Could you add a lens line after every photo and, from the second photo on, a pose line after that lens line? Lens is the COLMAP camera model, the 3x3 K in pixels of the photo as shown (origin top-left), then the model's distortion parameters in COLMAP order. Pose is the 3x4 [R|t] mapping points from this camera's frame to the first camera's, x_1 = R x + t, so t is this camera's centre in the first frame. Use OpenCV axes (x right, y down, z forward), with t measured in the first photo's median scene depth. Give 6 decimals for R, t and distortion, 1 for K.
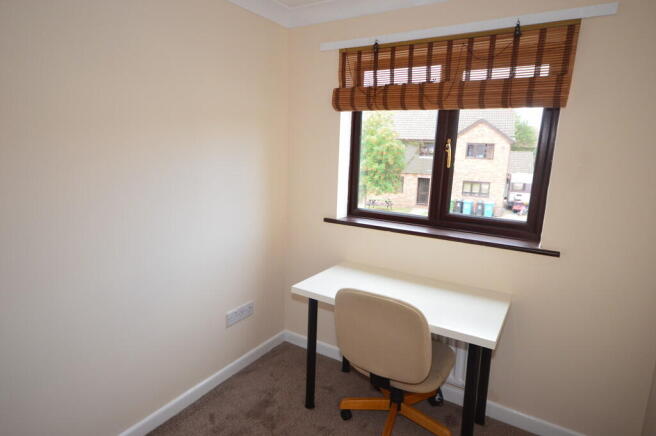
lens RADIAL K [[400.8, 0, 327.7], [0, 400.8, 217.9], [0, 0, 1]] dist [0.026365, -0.002599]
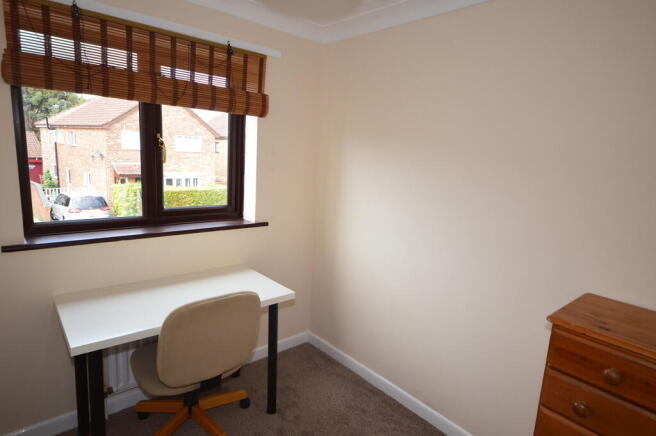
lens RADIAL K [[400.8, 0, 328.3], [0, 400.8, 220.7], [0, 0, 1]] dist [0.026365, -0.002599]
pose [[0.241258, -0.178903, 0.953828, -0.631451], [0.127449, 0.980189, 0.151610, -0.093870], [-0.962056, 0.084987, 0.259279, 0.400200]]
